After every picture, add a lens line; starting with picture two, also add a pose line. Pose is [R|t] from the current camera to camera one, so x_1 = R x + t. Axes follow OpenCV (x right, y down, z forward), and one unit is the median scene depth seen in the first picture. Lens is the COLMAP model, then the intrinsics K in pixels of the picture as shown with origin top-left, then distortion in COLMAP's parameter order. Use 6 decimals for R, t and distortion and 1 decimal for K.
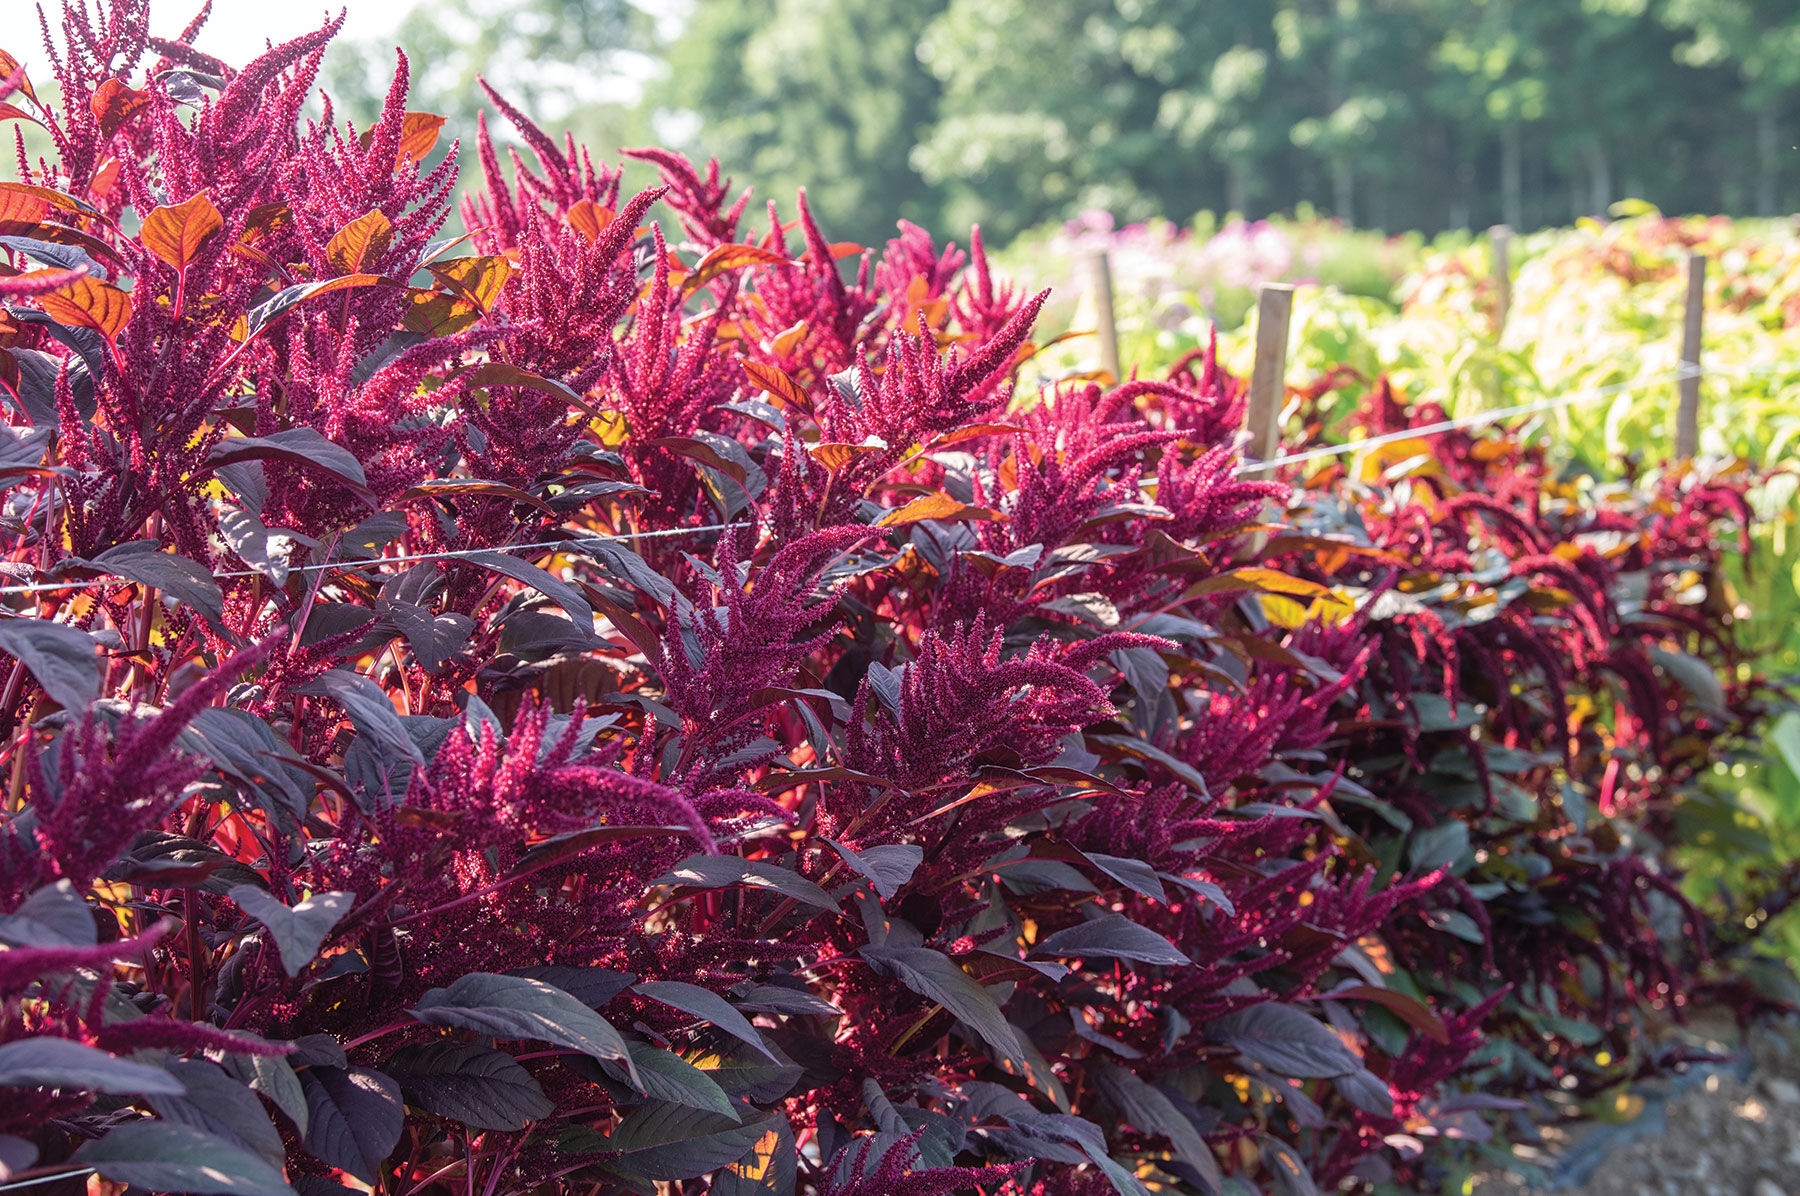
lens RADIAL K [[3749.6, 0, 942.8], [0, 3749.6, 597.9], [0, 0, 1]] dist [0.006011, -0.213391]
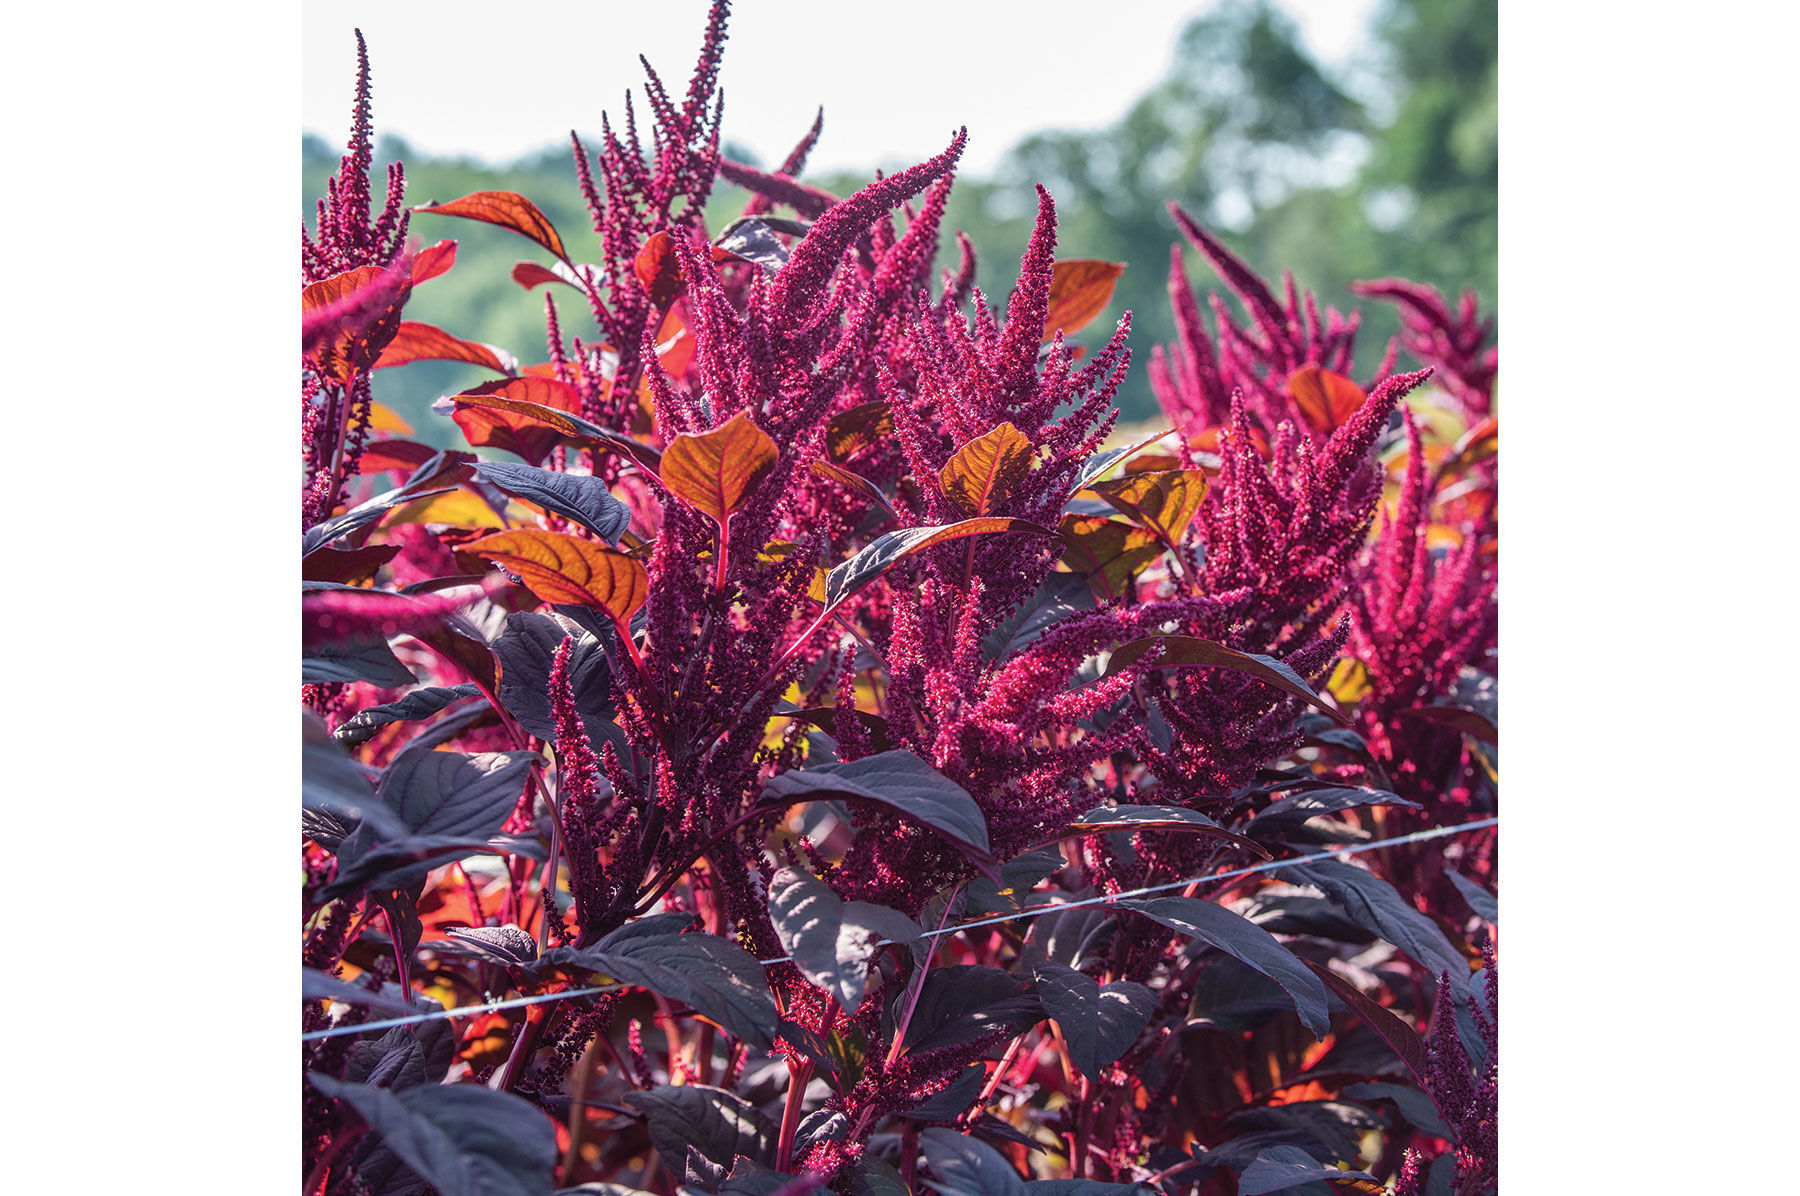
lens RADIAL K [[3749.6, 0, 942.8], [0, 3749.6, 597.9], [0, 0, 1]] dist [0.006011, -0.213391]
pose [[0.981695, -0.005215, -0.190387, -0.031003], [0.000787, 0.999728, -0.023329, -0.052977], [0.190457, 0.022752, 0.981432, 0.310794]]
